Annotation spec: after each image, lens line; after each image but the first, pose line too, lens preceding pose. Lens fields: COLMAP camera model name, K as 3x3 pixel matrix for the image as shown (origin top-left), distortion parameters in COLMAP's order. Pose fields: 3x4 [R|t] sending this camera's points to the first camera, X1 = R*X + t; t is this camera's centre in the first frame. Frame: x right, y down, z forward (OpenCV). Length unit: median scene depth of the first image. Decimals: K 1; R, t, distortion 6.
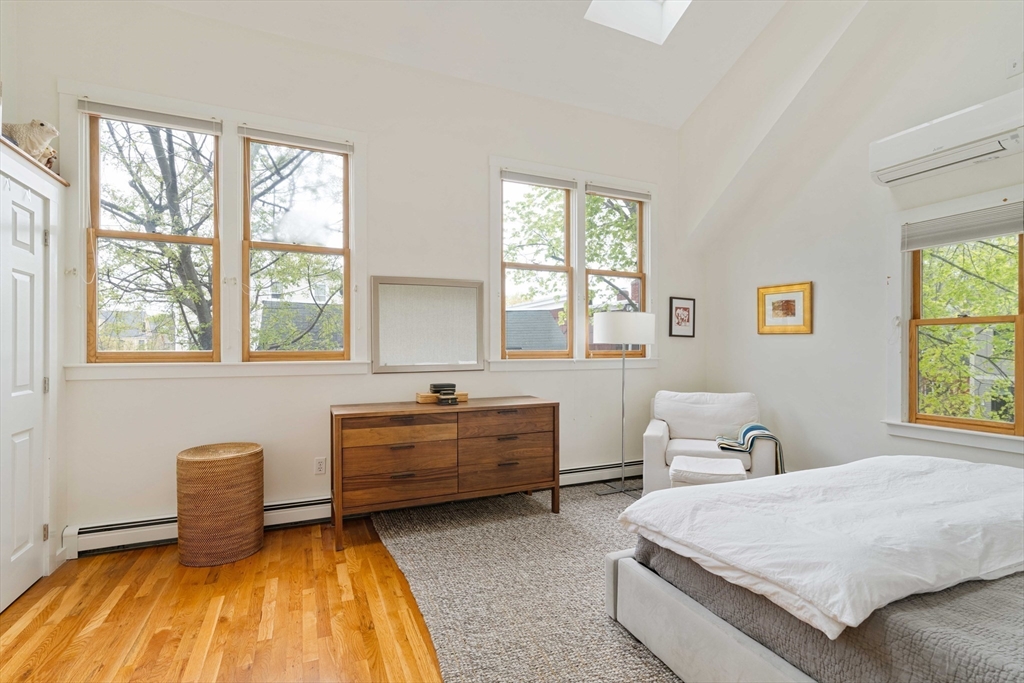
lens RADIAL K [[462.9, 0, 513.4], [0, 462.9, 347.9], [0, 0, 1]] dist [-0.008512, 0.000358]
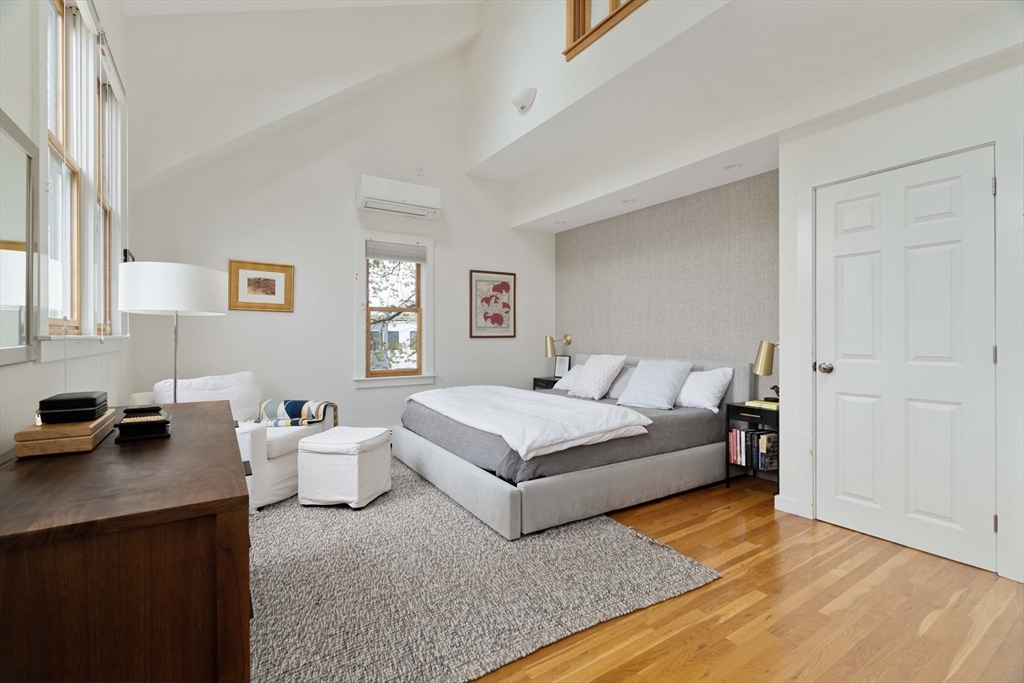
lens RADIAL K [[462.9, 0, 506.0], [0, 462.9, 334.2], [0, 0, 1]] dist [-0.008512, 0.000358]
pose [[-0.137358, 0.004306, 0.990512, -0.517512], [0.000489, 0.999991, -0.004279, 0.026502], [-0.990521, -0.000103, -0.137359, 0.624083]]
